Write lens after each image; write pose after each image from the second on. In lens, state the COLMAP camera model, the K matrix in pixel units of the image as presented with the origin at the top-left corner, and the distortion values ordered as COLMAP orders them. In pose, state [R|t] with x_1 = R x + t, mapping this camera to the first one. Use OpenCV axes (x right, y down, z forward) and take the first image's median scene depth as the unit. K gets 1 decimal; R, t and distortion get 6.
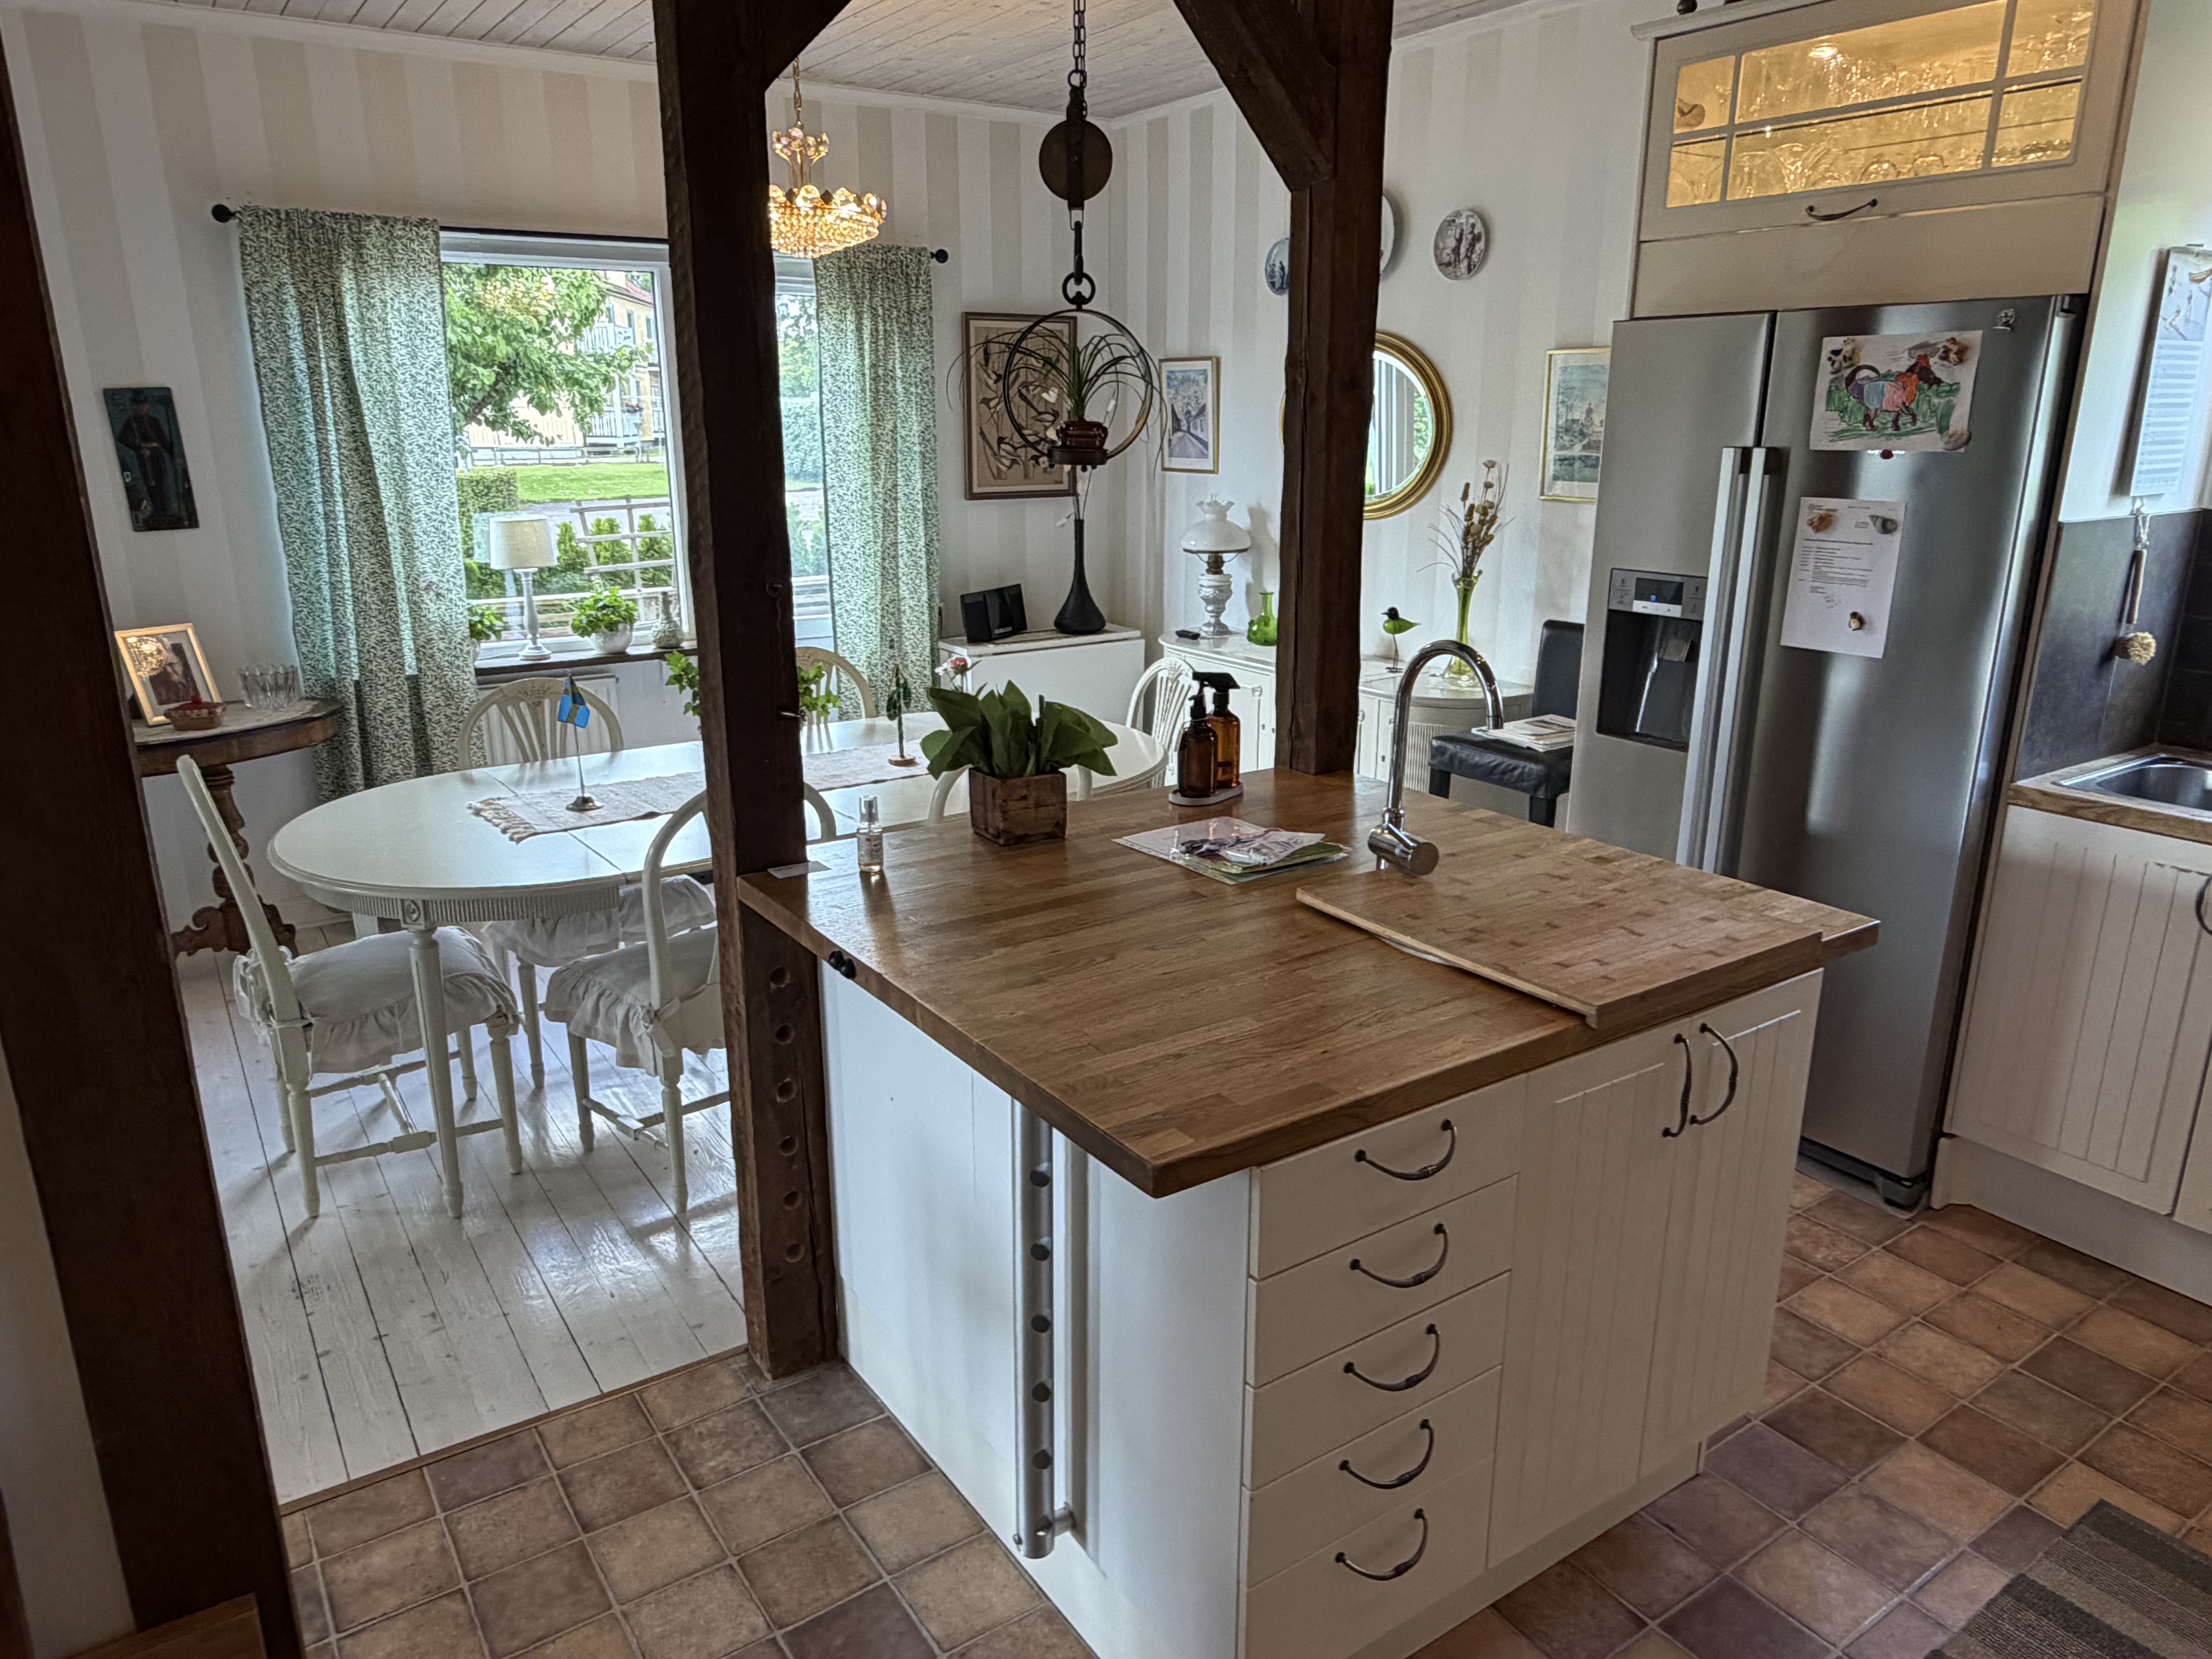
lens RADIAL K [[1471.9, 0, 1102.2], [0, 1471.9, 838.3], [0, 0, 1]] dist [-0.002727, 0.004447]
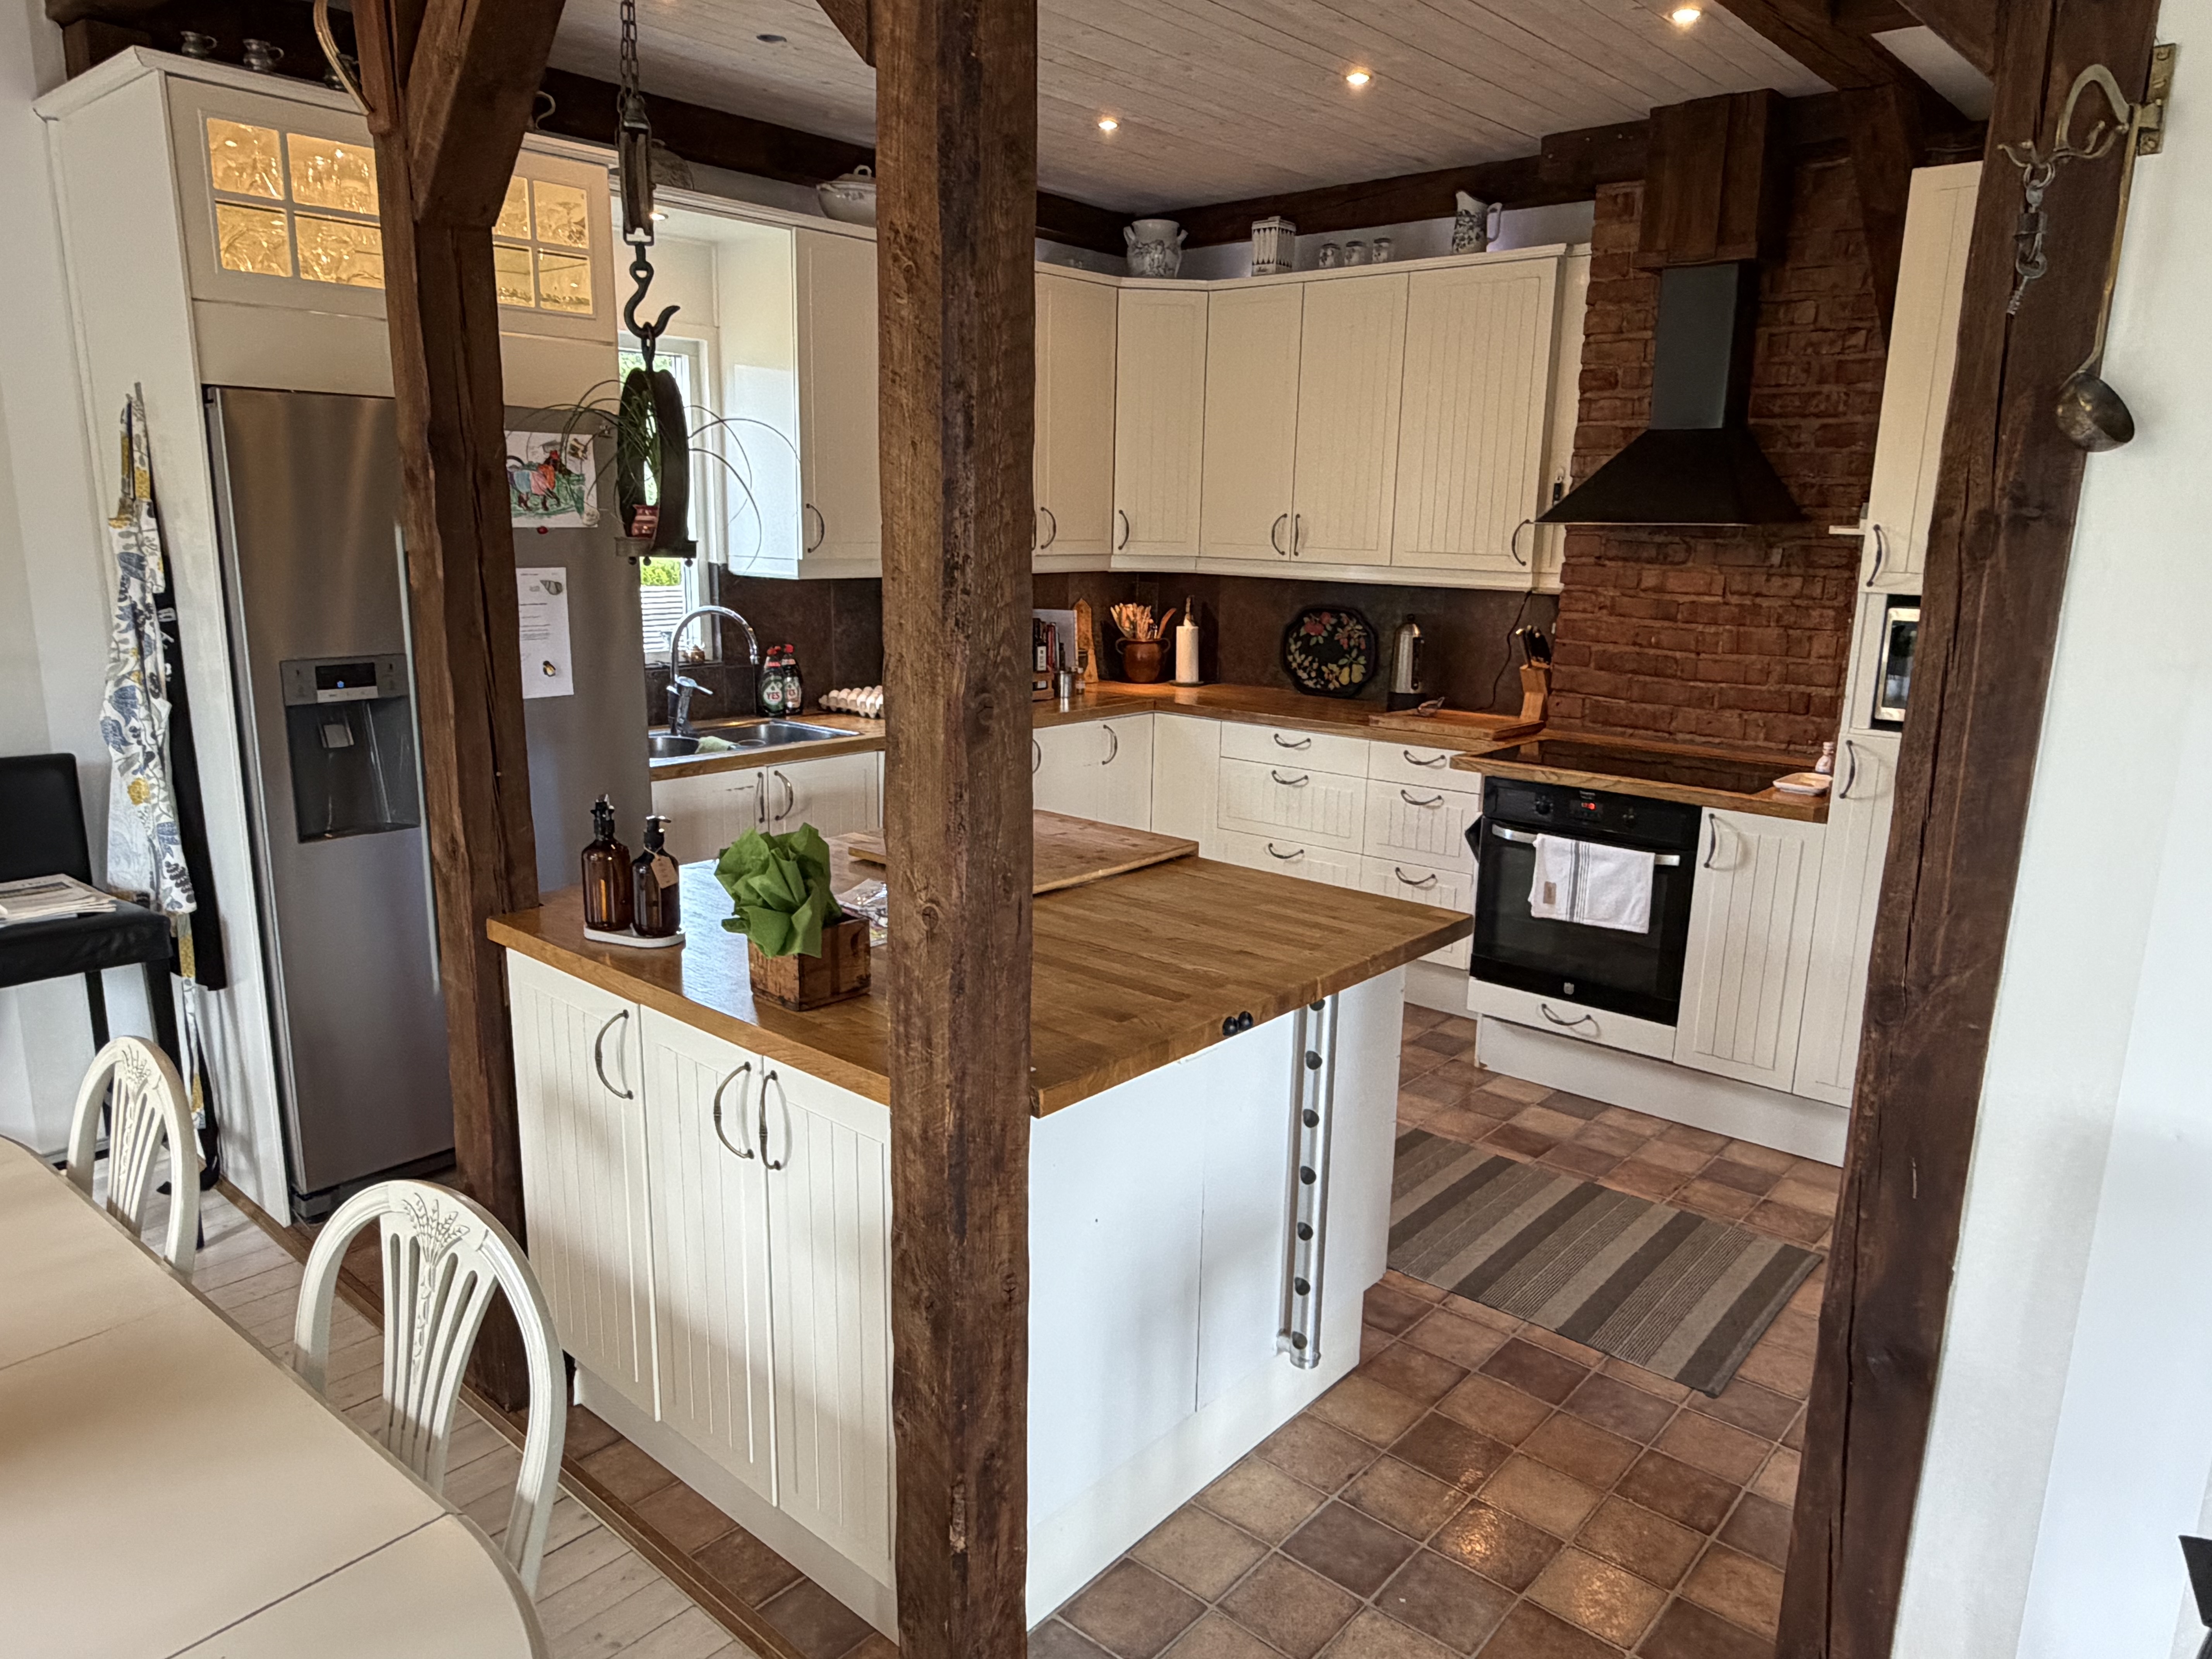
lens RADIAL K [[1471.9, 0, 1095.5], [0, 1471.9, 832.6], [0, 0, 1]] dist [-0.002727, 0.004447]
pose [[-0.252626, -0.212890, 0.943853, -0.512661], [0.252631, 0.927143, 0.276738, -0.164788], [-0.934001, 0.308357, -0.180438, 0.573239]]
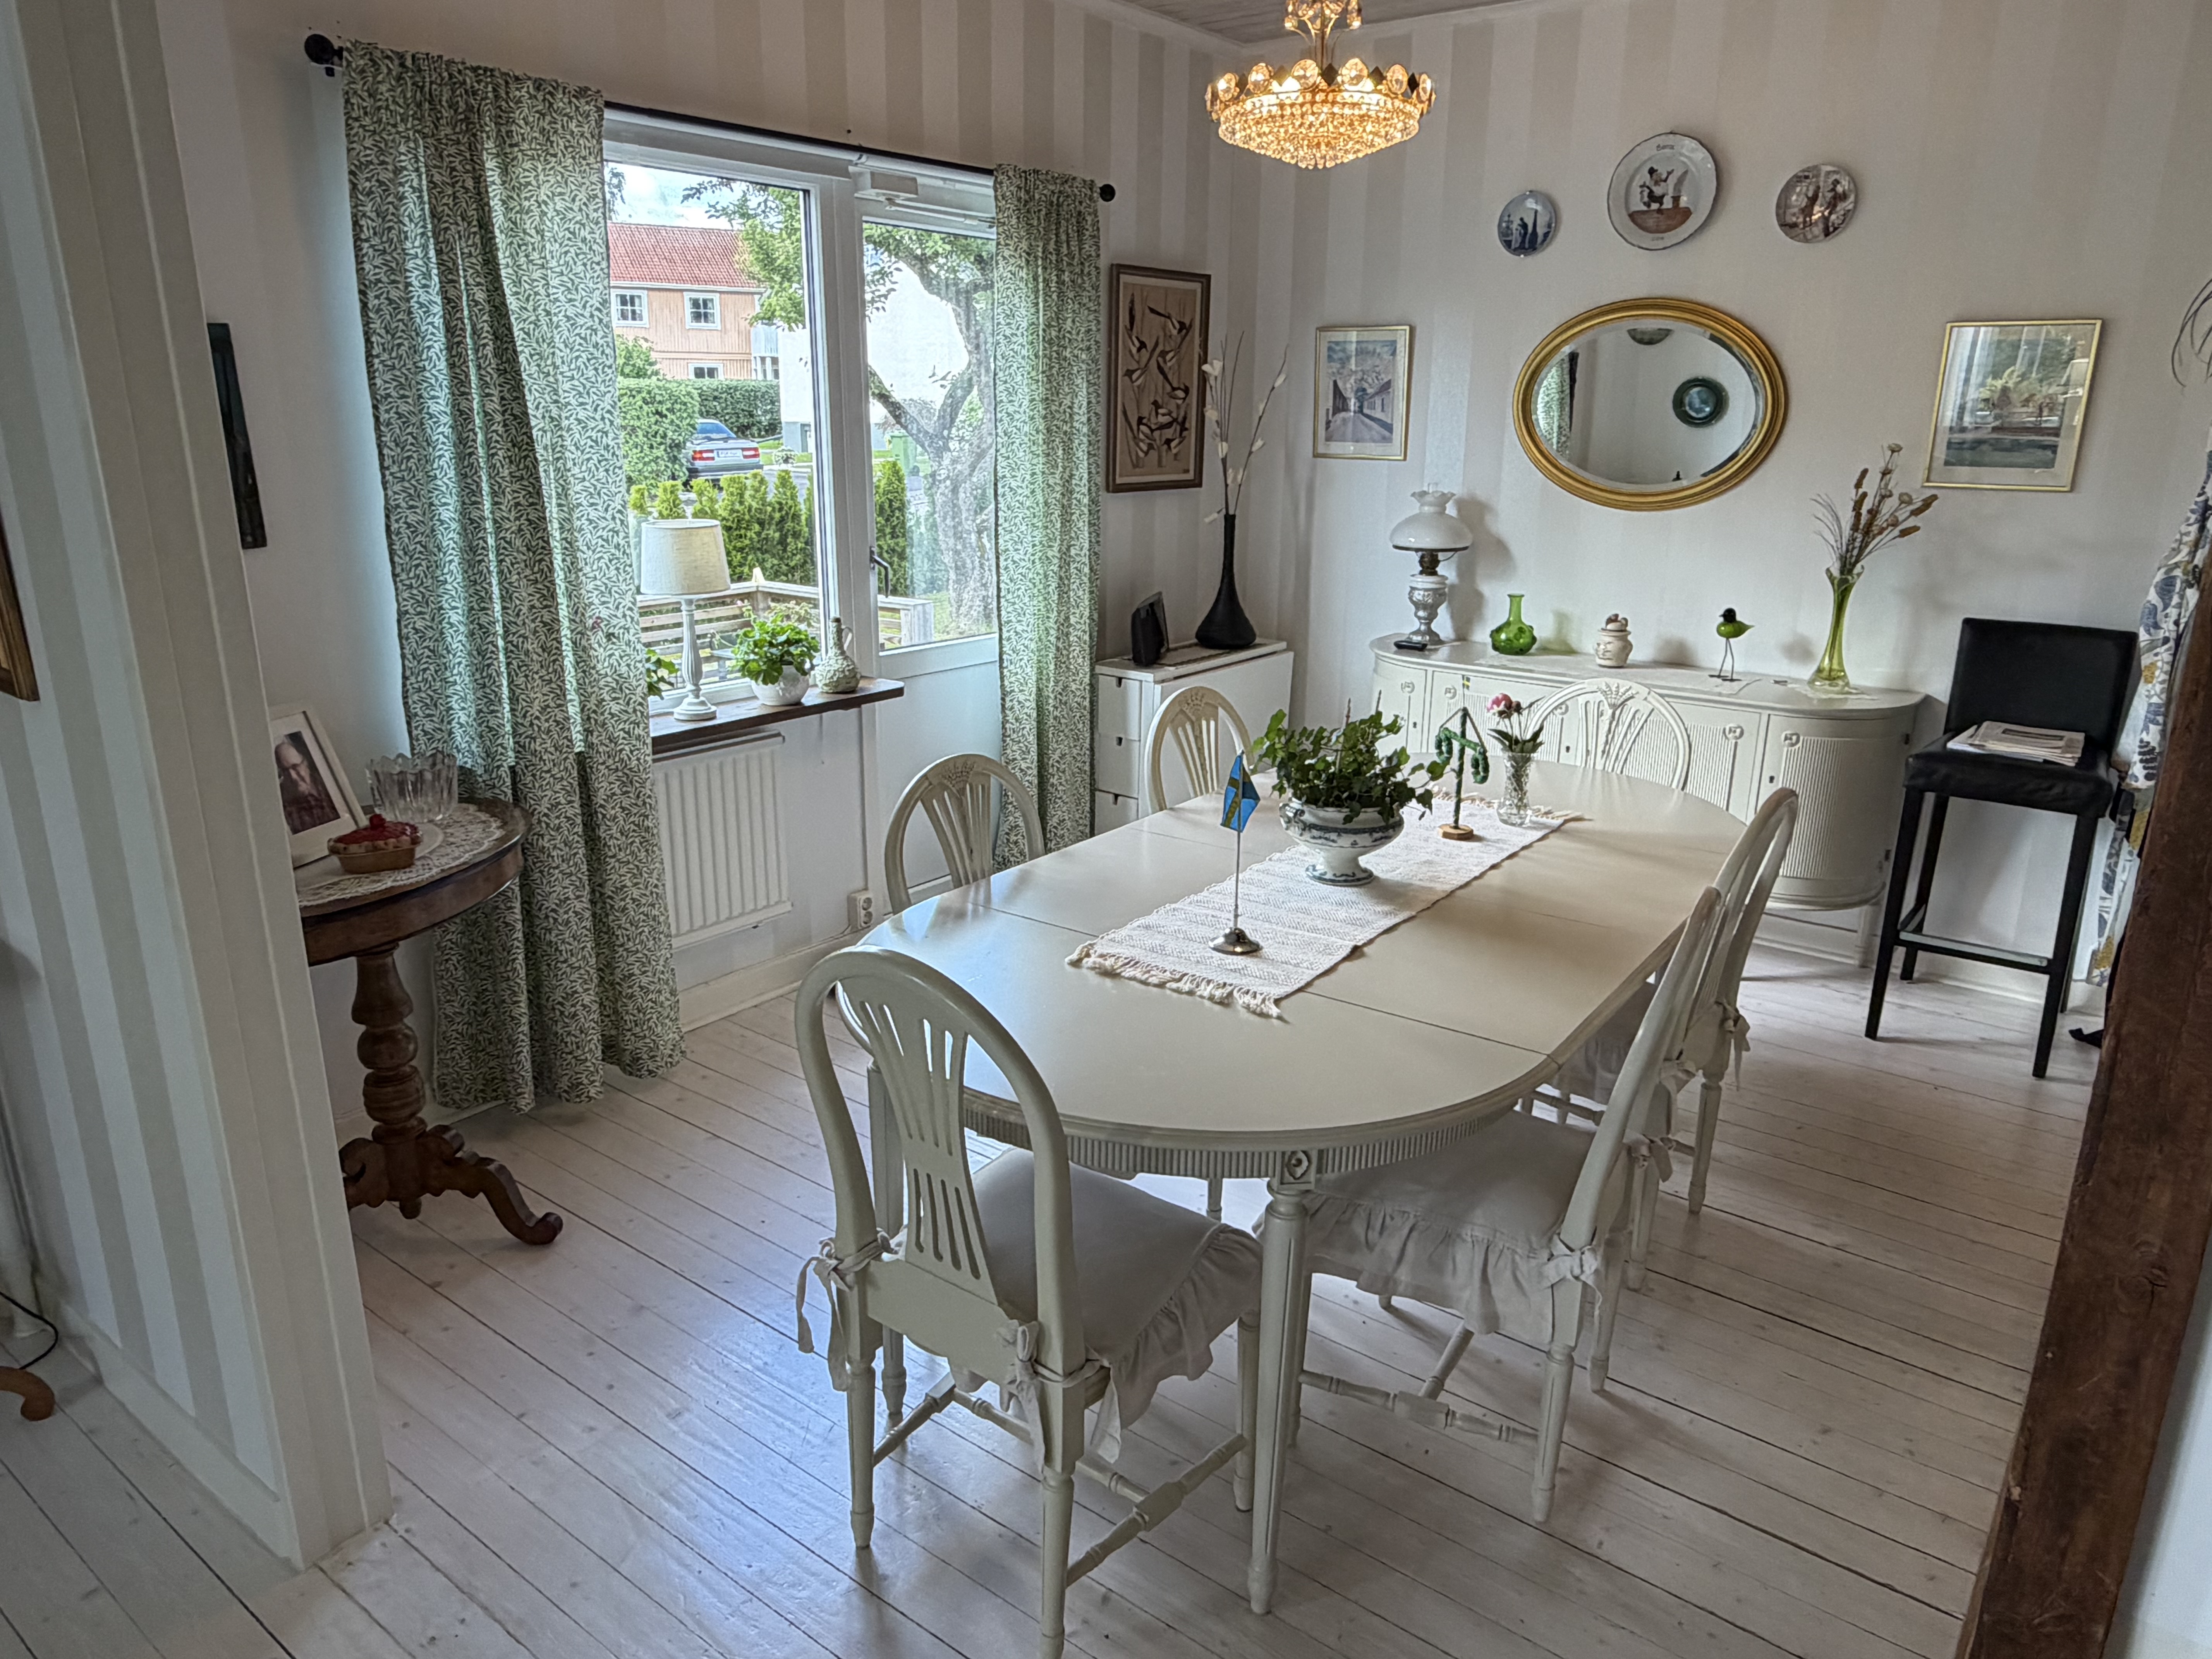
lens RADIAL K [[1471.9, 0, 1099.0], [0, 1471.9, 827.0], [0, 0, 1]] dist [-0.002727, 0.004447]
pose [[0.948014, -0.078613, 0.308367, -0.493068], [0.078865, 0.996817, 0.011668, -0.071502], [-0.308303, 0.013258, 0.951196, 0.294450]]
